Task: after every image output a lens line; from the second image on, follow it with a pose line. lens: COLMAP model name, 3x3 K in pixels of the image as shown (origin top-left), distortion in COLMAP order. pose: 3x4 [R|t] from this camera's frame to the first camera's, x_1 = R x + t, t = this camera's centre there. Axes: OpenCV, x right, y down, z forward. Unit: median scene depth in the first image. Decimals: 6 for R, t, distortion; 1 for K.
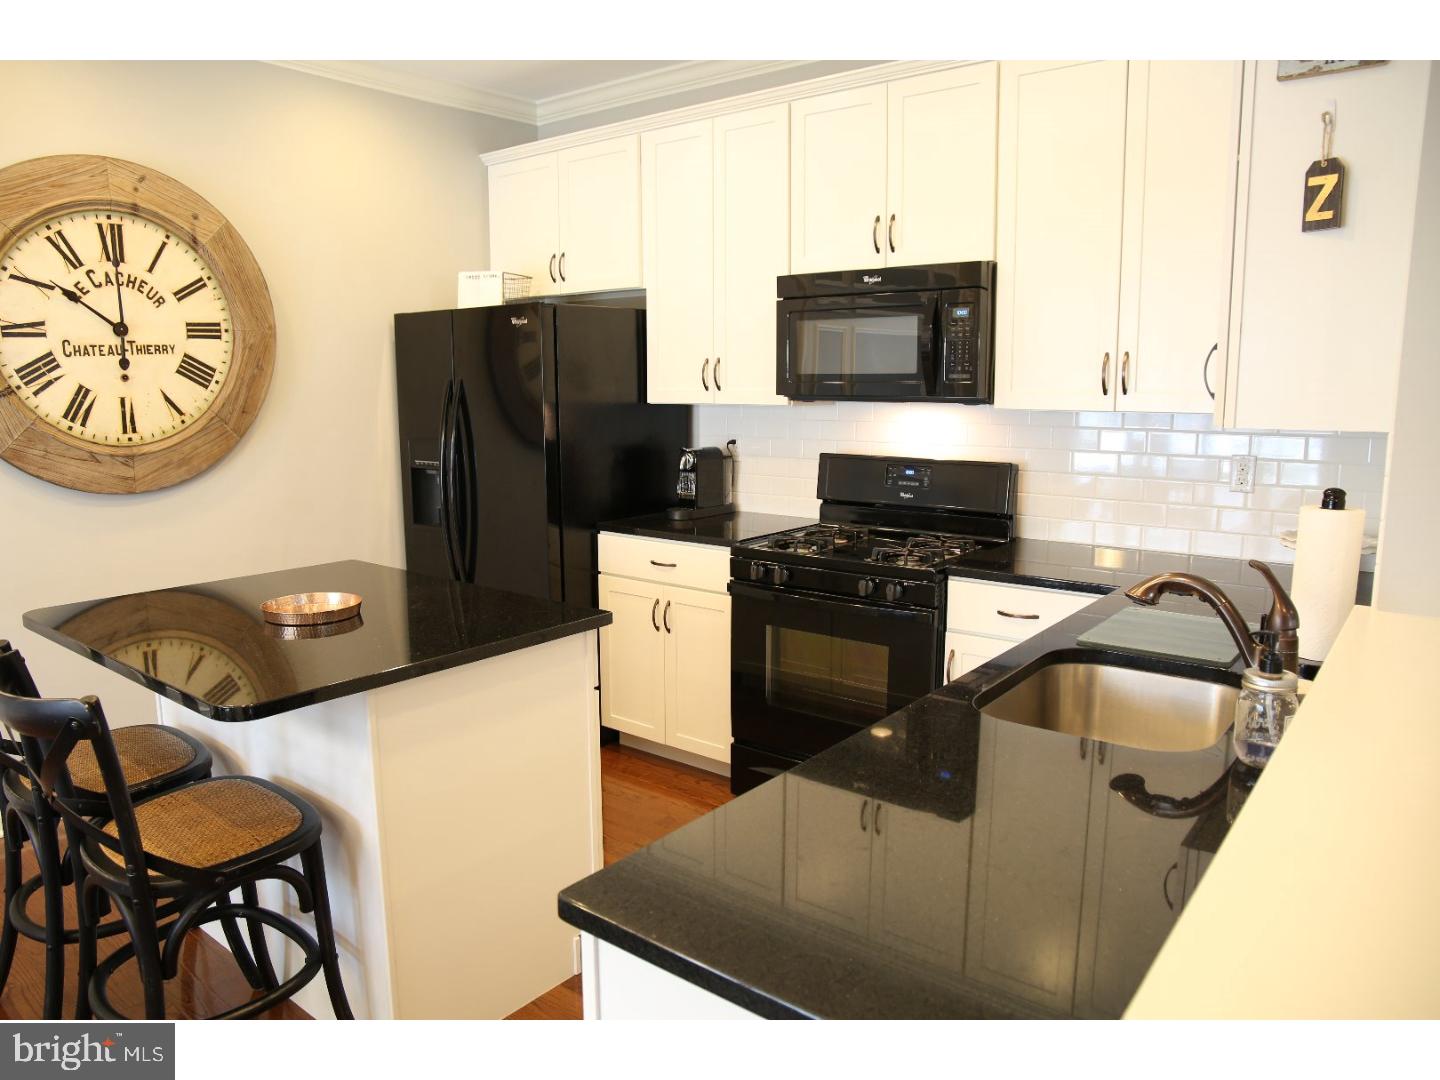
lens RADIAL K [[995.7, 0, 711.3], [0, 995.7, 539.8], [0, 0, 1]] dist [-0.115782, 0.079667]
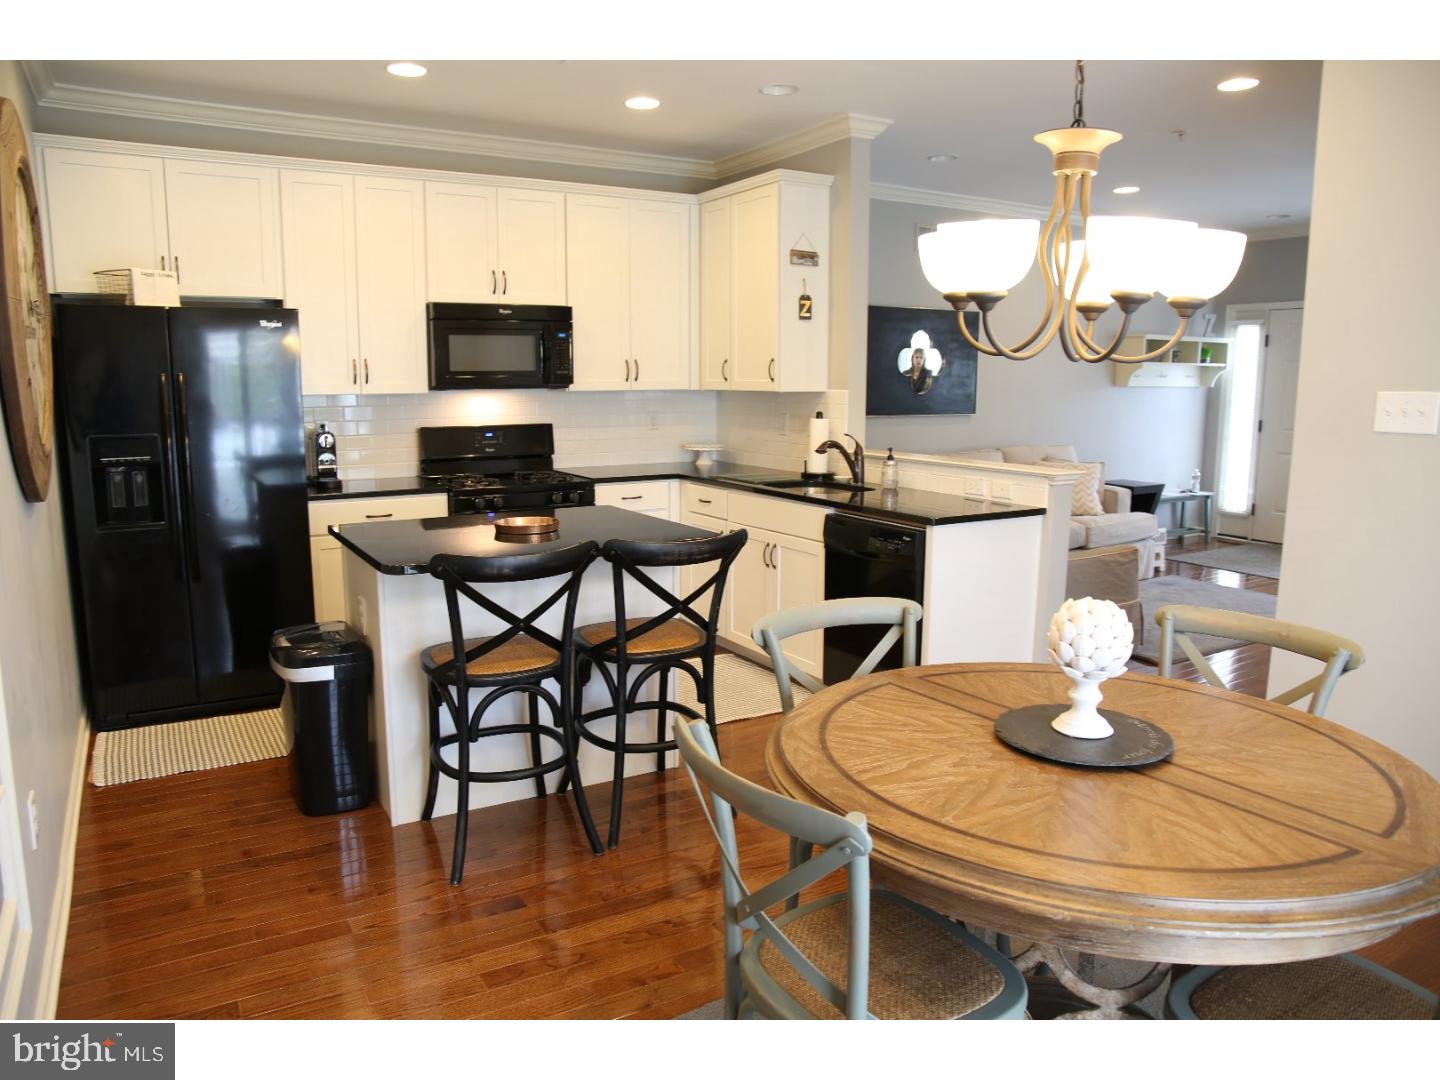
lens RADIAL K [[995.7, 0, 703.7], [0, 995.7, 537.8], [0, 0, 1]] dist [-0.115782, 0.079667]
pose [[0.353584, -0.144572, 0.924163, -1.205704], [0.147354, 0.984257, 0.097595, -0.012219], [-0.923723, 0.101671, 0.369321, 0.147293]]
